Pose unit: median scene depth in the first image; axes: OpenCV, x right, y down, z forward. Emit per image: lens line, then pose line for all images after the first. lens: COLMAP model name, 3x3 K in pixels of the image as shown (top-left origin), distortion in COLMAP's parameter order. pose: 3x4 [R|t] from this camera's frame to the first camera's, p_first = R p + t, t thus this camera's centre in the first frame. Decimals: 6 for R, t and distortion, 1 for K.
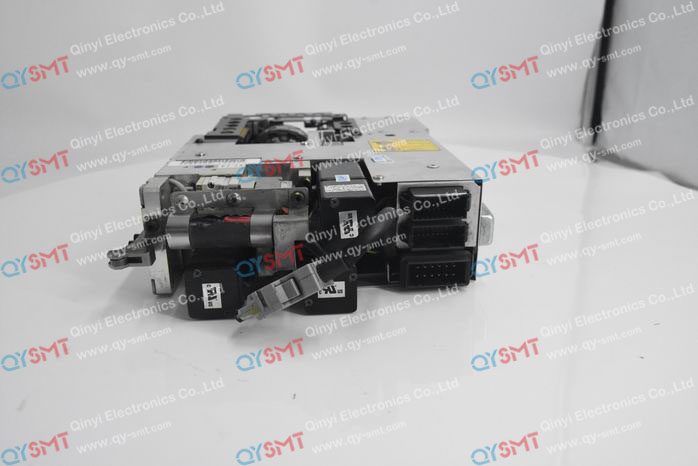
lens RADIAL K [[679.1, 0, 349.0], [0, 679.1, 233.0], [0, 0, 1]] dist [-0.000122, -0.001878]
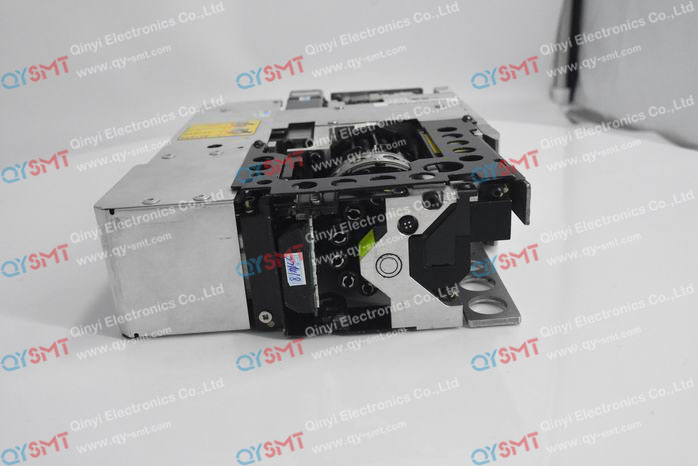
lens RADIAL K [[679.3, 0, 349.0], [0, 679.3, 233.0], [0, 0, 1]] dist [0.001215, -0.002474]
pose [[1.000000, 0.000550, 0.000072, 0.000064], [-0.000550, 0.999998, 0.001964, 0.136436], [-0.000071, -0.001964, 0.999998, -0.000559]]
